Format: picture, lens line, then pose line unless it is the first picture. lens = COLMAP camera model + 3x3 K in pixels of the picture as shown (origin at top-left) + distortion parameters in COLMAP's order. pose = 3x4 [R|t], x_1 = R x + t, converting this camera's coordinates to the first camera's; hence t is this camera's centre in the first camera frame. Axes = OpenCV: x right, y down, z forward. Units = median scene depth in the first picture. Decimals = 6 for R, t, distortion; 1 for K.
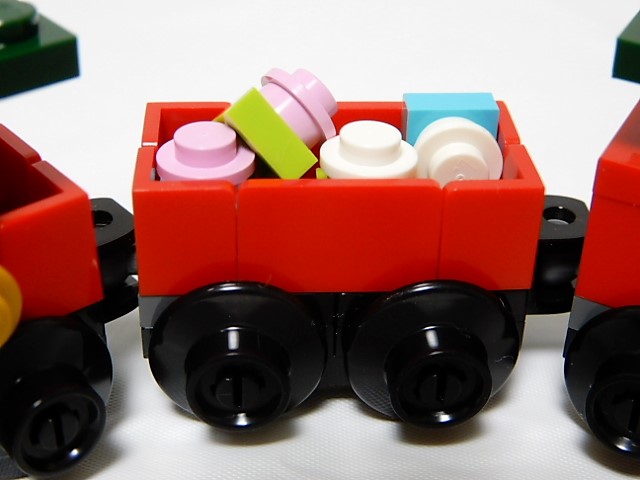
lens RADIAL K [[1060.4, 0, 320.0], [0, 1060.4, 240.0], [0, 0, 1]] dist [-0.139365, -0.120023]
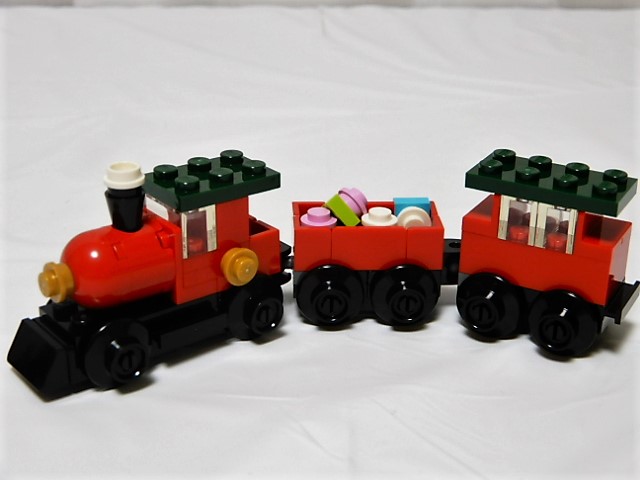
lens RADIAL K [[1060.4, 0, 320.0], [0, 1060.4, 240.0], [0, 0, 1]] dist [-0.139365, -0.120023]
pose [[0.999915, -0.004184, -0.012335, -0.070721], [0.002257, 0.988326, -0.152335, 0.374361], [0.012829, 0.152294, 0.988252, -1.615684]]
